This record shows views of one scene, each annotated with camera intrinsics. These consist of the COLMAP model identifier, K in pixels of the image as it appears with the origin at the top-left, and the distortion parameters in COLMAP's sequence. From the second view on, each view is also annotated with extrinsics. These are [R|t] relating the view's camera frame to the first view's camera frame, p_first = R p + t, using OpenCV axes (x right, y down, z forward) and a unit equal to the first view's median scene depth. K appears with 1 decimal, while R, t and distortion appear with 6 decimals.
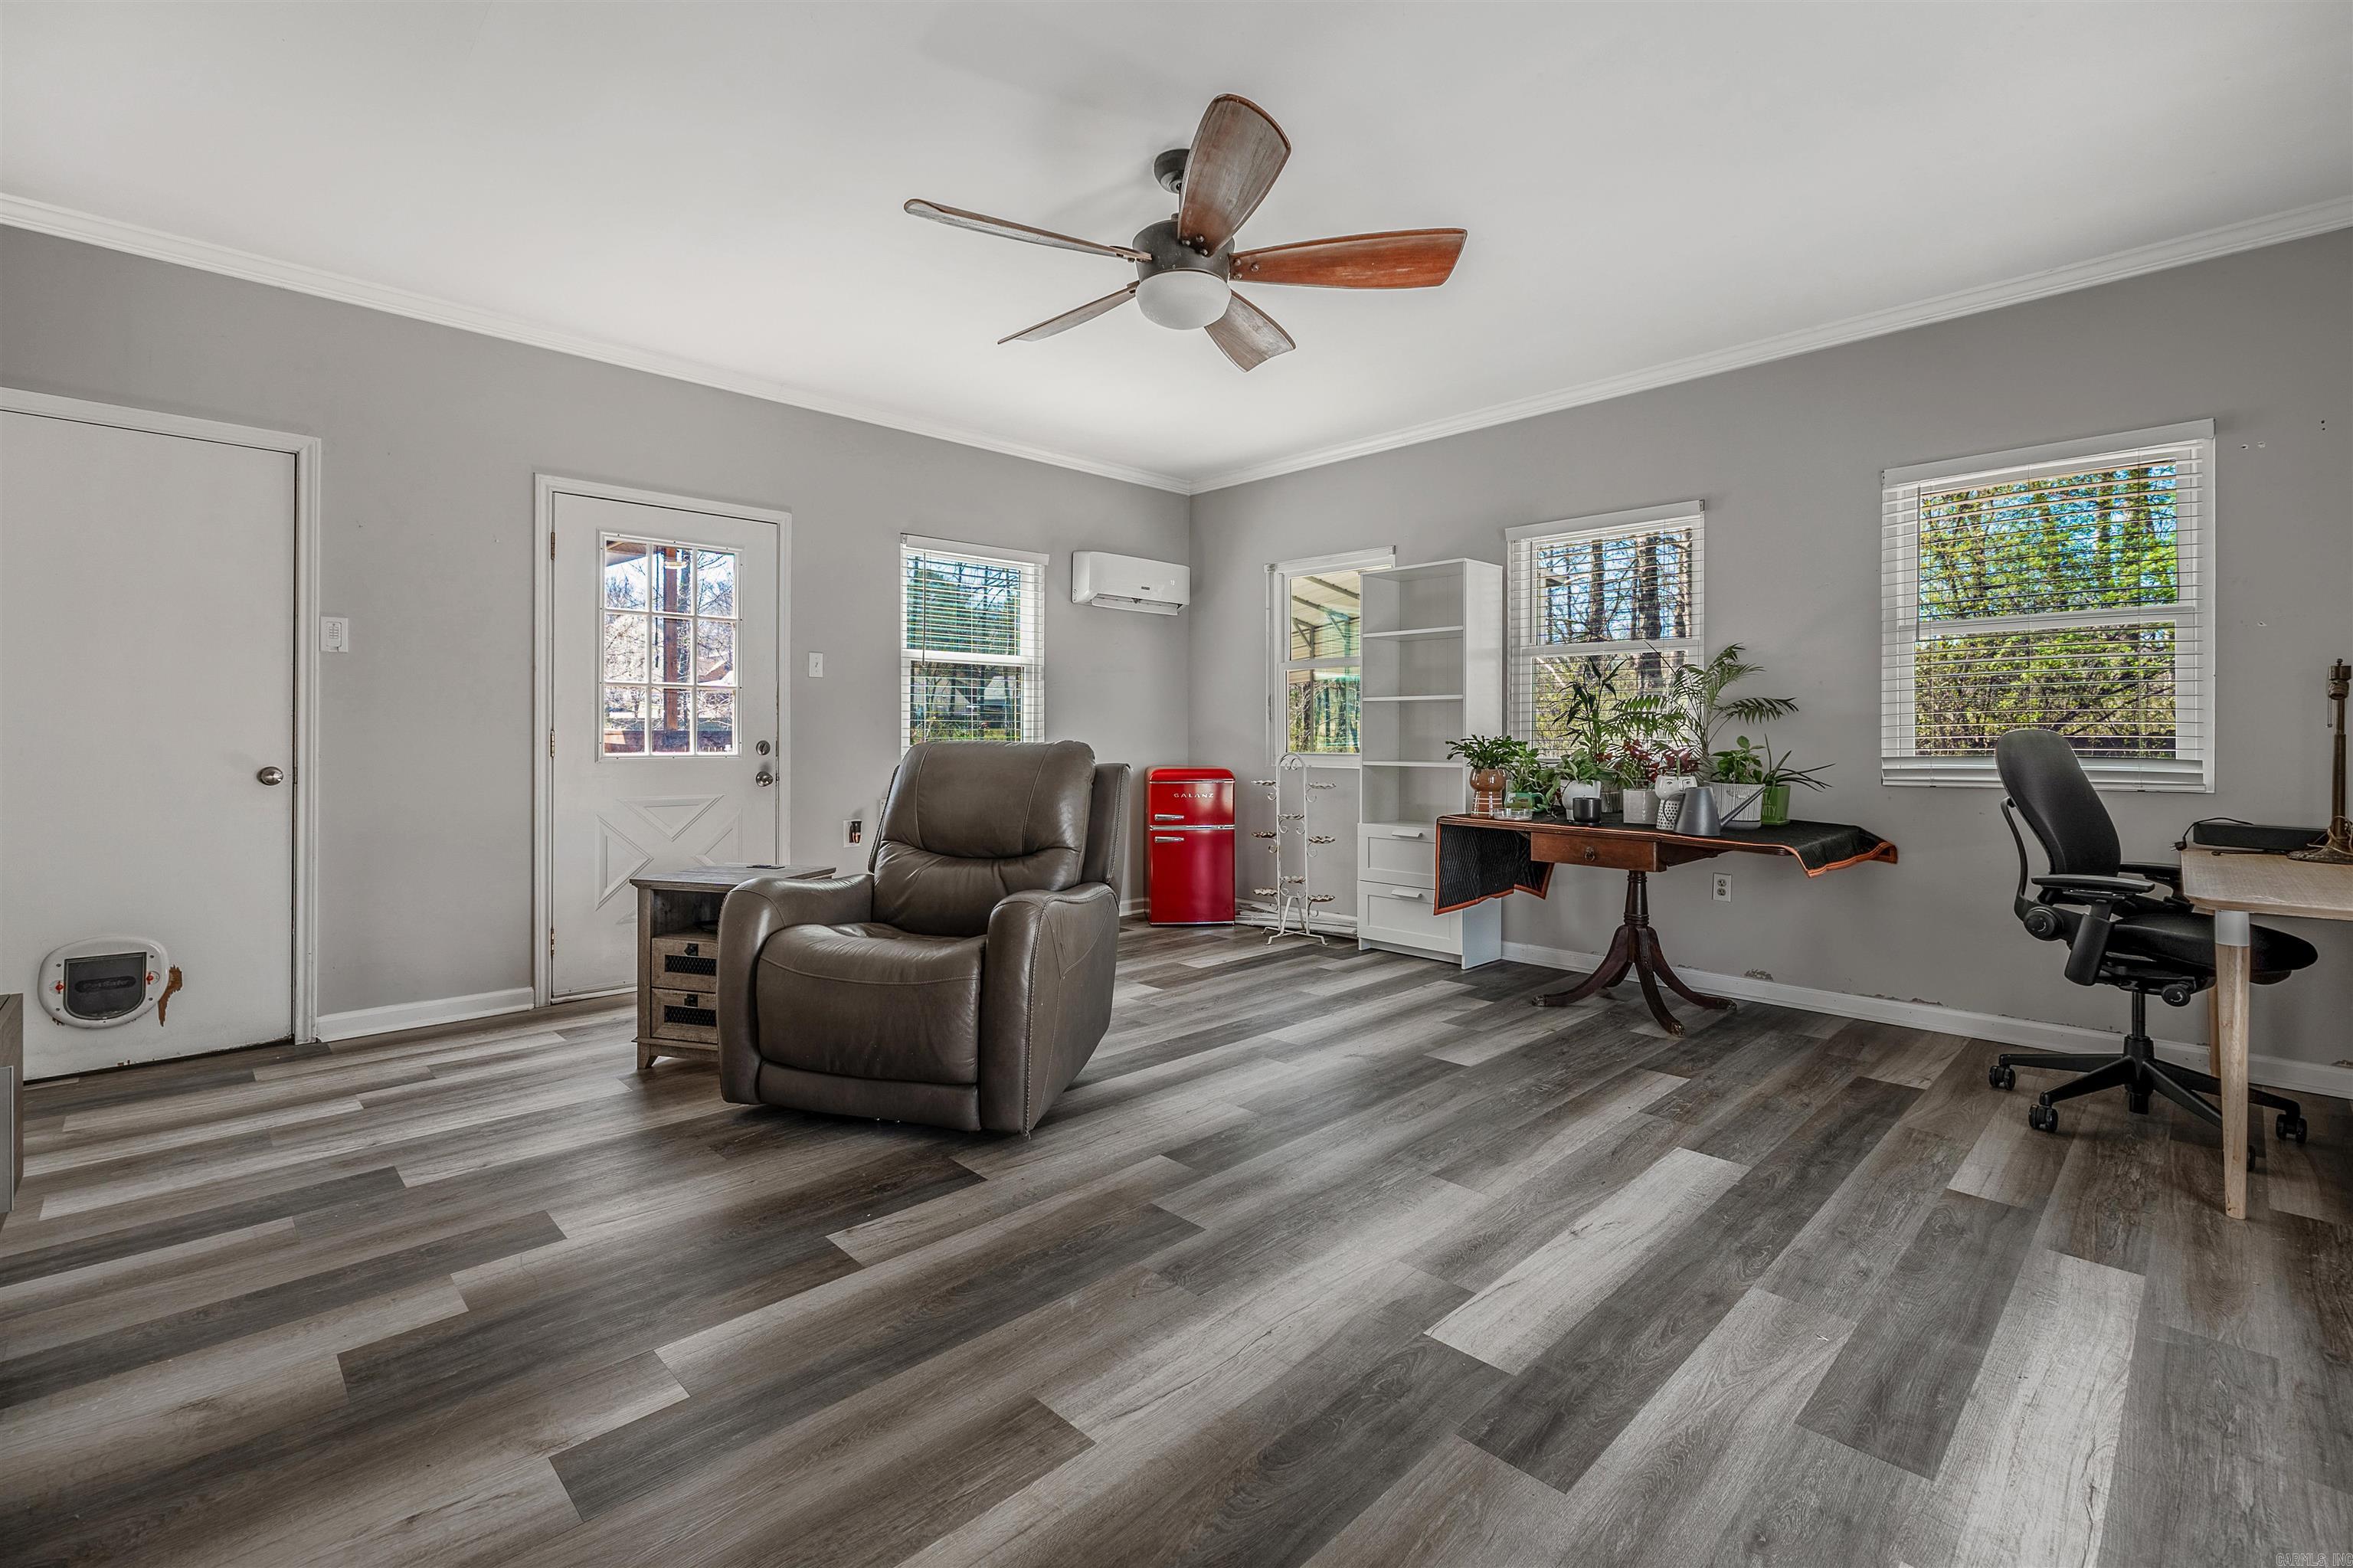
lens RADIAL K [[1043.3, 0, 1183.7], [0, 1043.3, 734.4], [0, 0, 1]] dist [-0.004506, -0.000806]
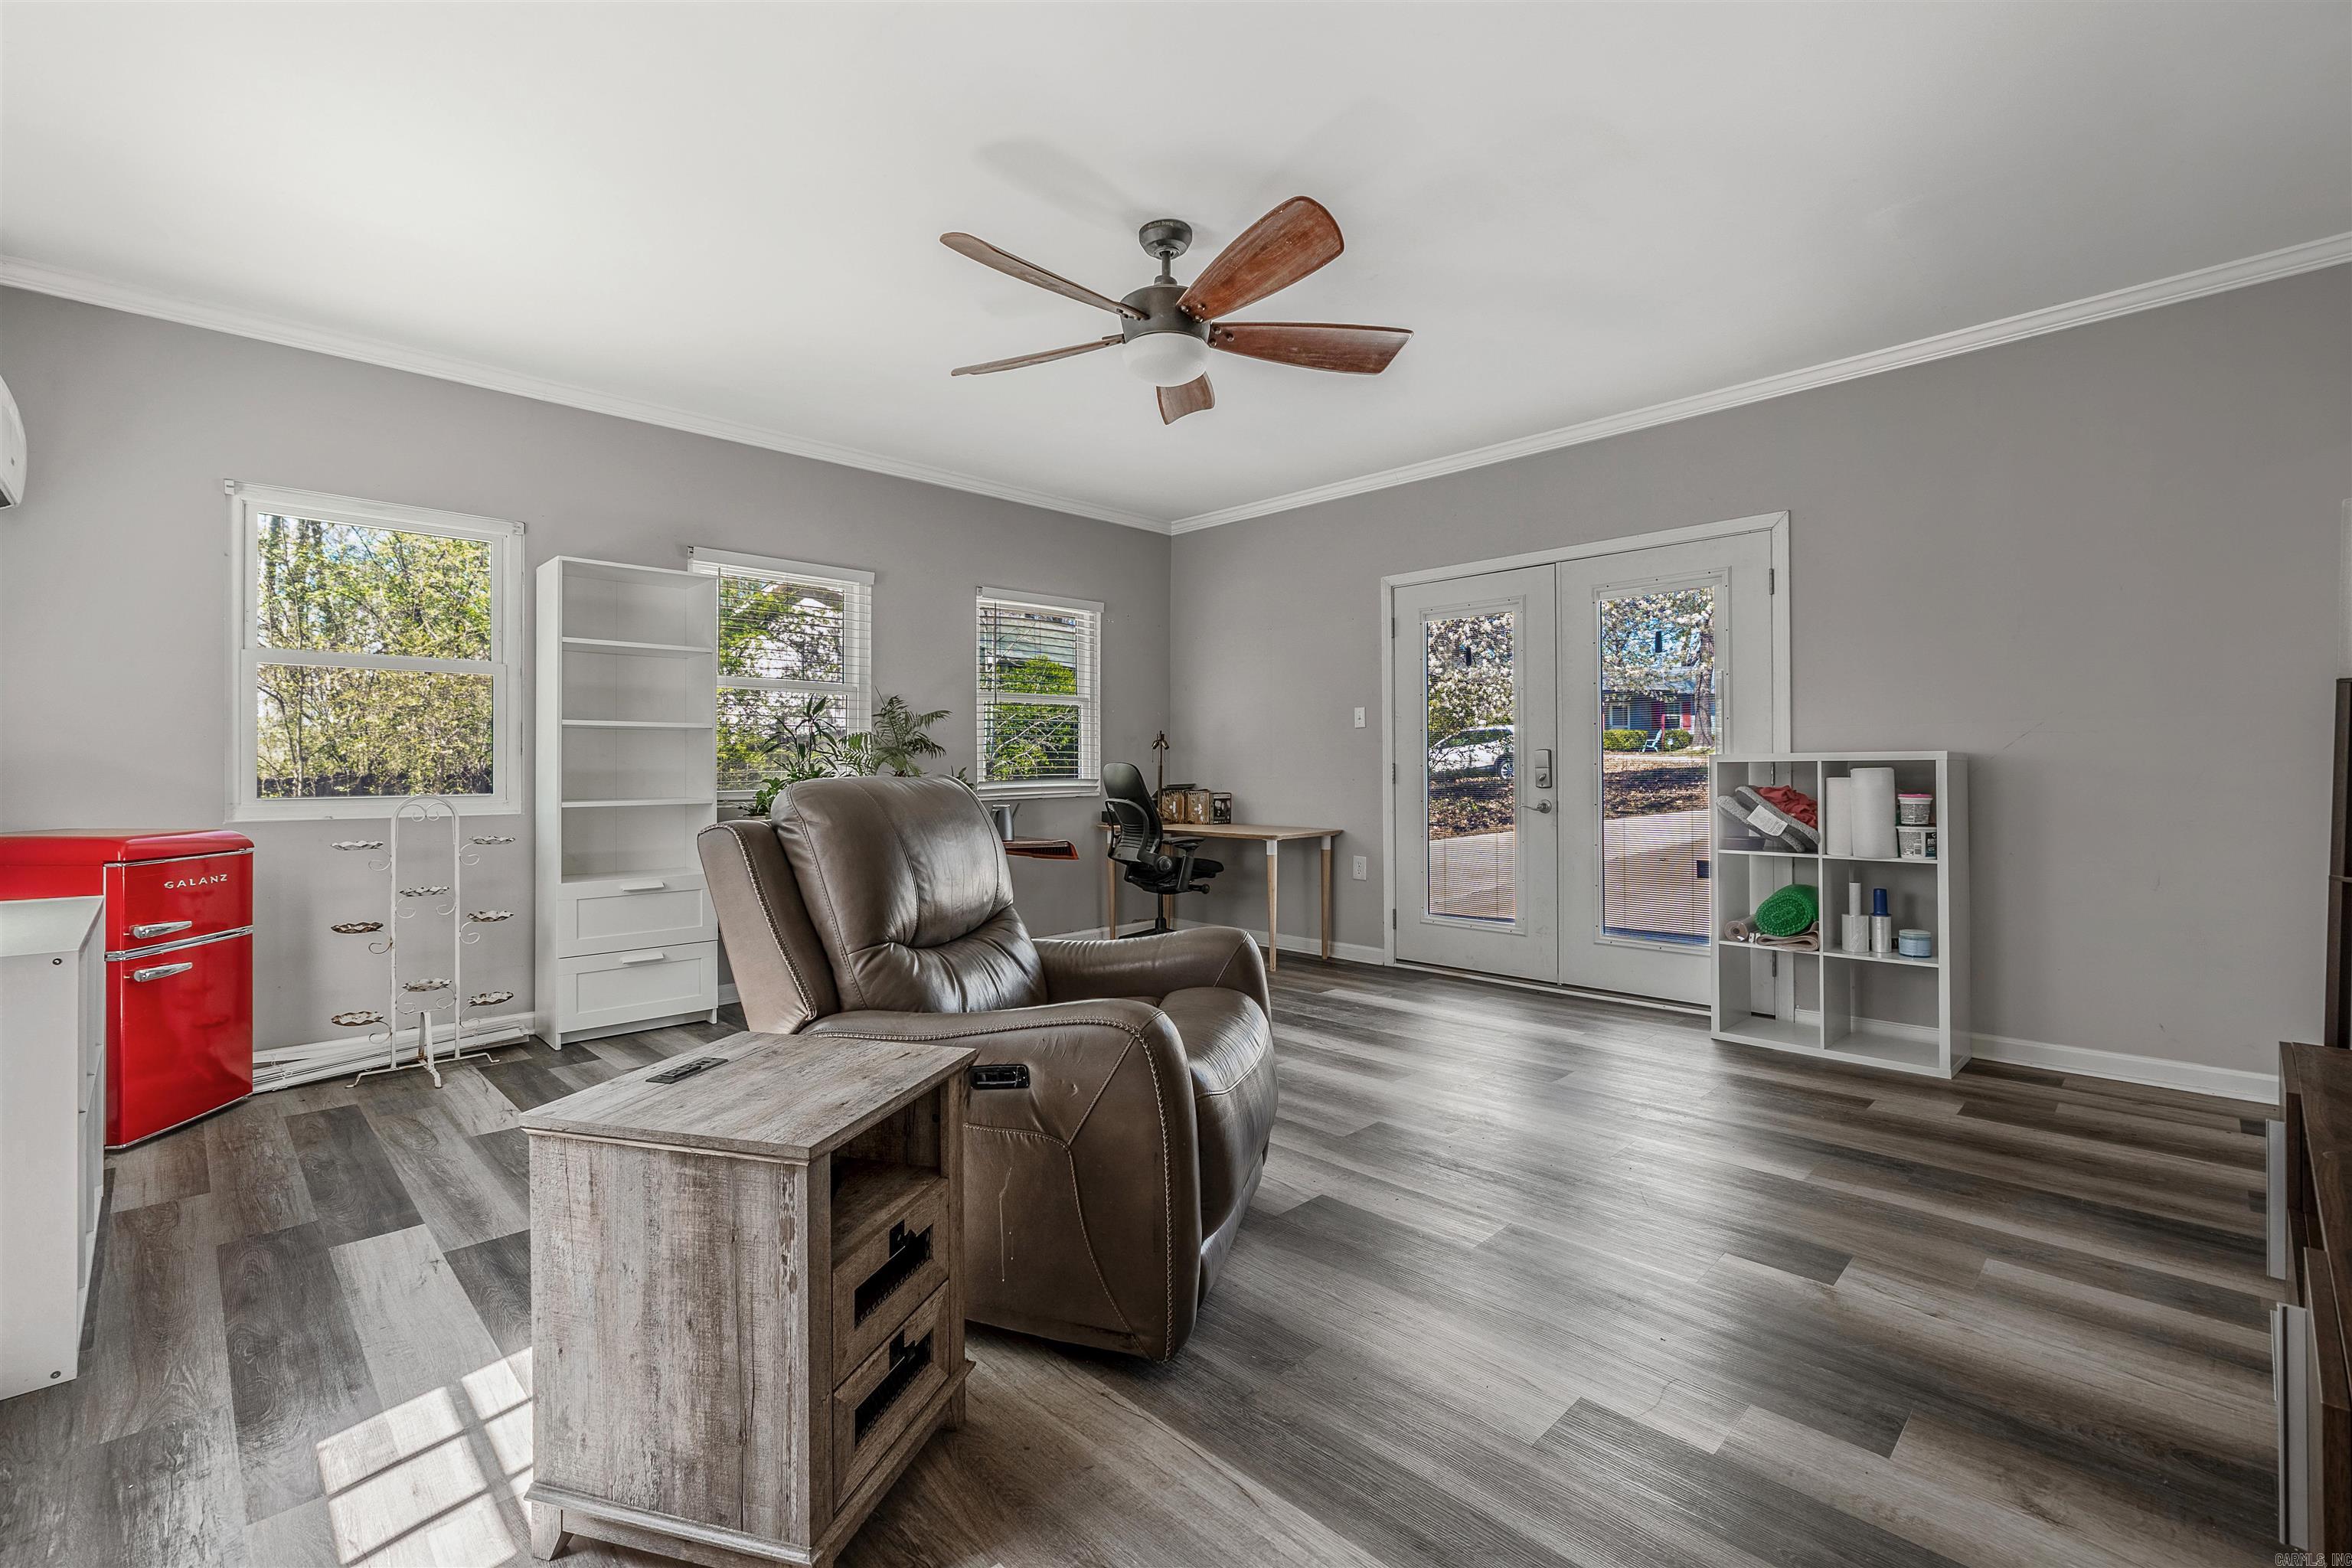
lens RADIAL K [[1008.1, 0, 1182.5], [0, 1008.1, 761.8], [0, 0, 1]] dist [-0.001472, 0.000154]
pose [[0.003490, 0.000826, 0.999994, -1.345994], [0.005567, 0.999984, -0.000846, -0.003821], [-0.999978, 0.005570, 0.003485, 1.279032]]
